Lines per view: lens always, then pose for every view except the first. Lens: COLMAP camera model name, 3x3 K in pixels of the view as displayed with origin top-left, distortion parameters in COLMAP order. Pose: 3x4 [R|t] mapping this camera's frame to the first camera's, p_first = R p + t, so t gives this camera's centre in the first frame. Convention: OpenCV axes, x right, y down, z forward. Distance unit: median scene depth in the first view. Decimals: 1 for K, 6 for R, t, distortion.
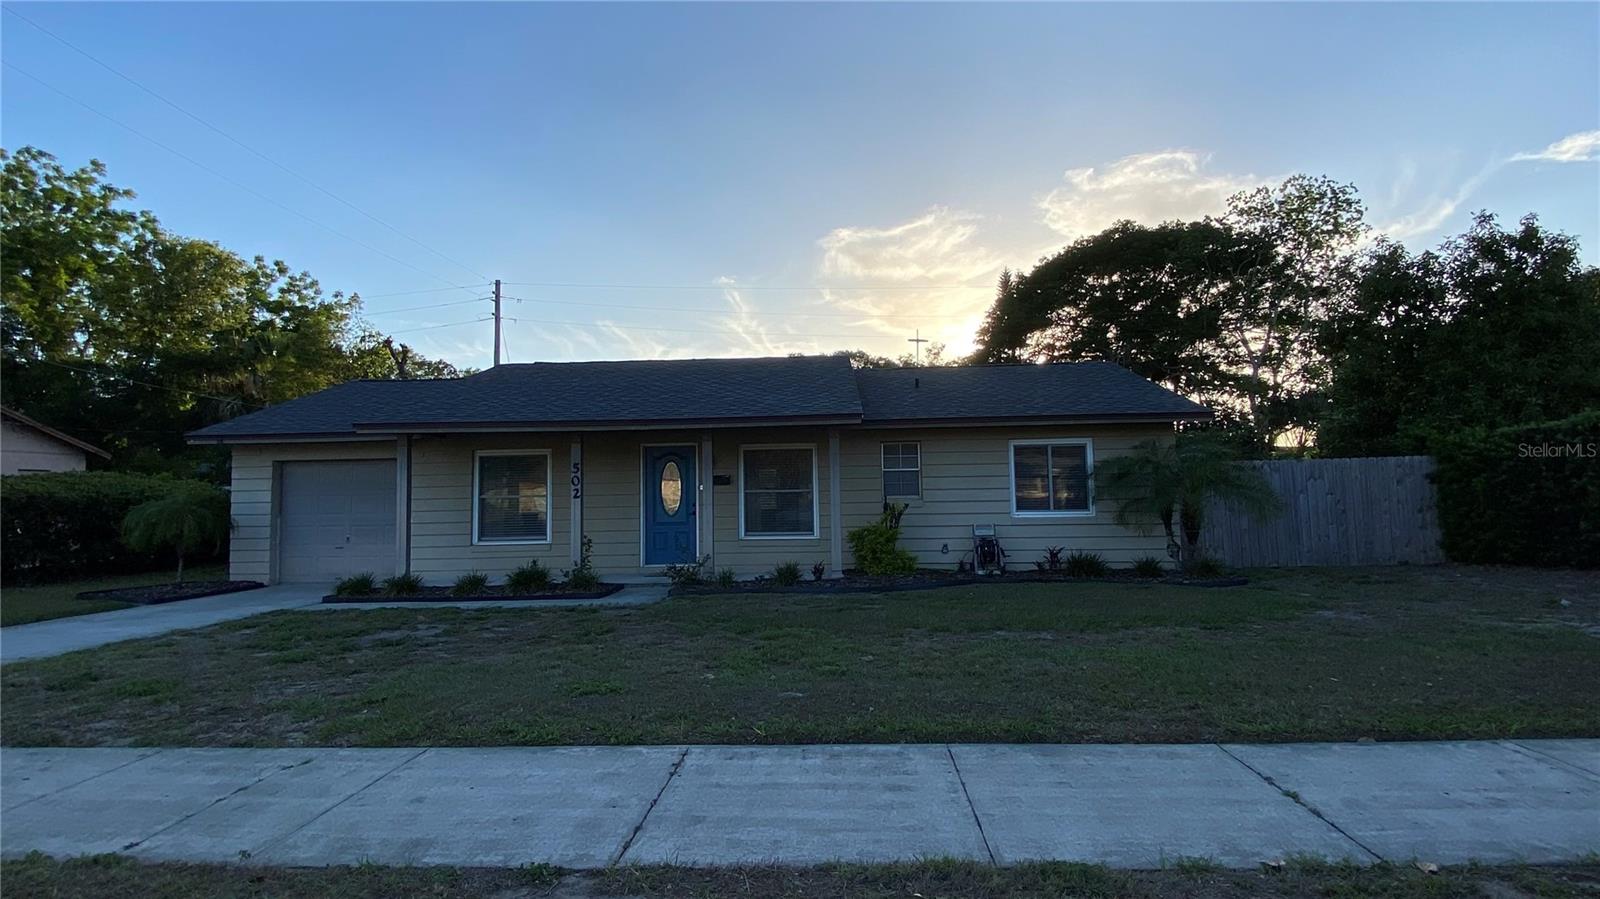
lens RADIAL K [[827.2, 0, 798.1], [0, 827.2, 440.4], [0, 0, 1]] dist [0.041476, -0.045037]
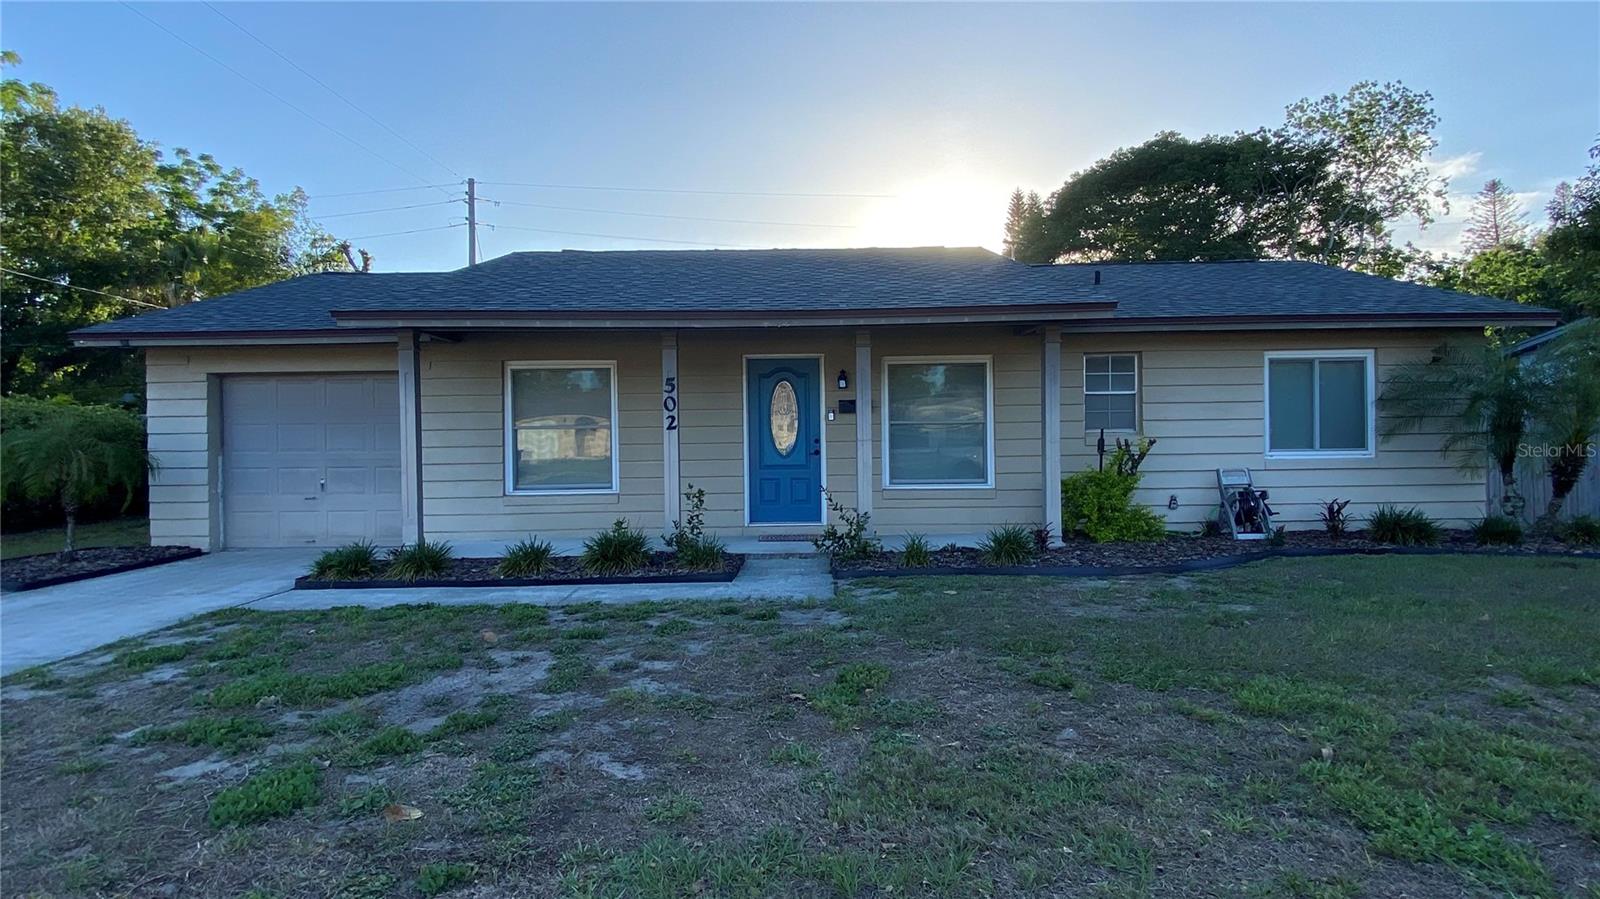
lens RADIAL K [[827.2, 0, 798.1], [0, 827.2, 440.4], [0, 0, 1]] dist [0.041476, -0.045037]
pose [[0.998697, 0.004556, 0.050822, -0.176286], [-0.008338, 0.997190, 0.074451, 0.024305], [-0.050340, -0.074778, 0.995929, 0.283835]]
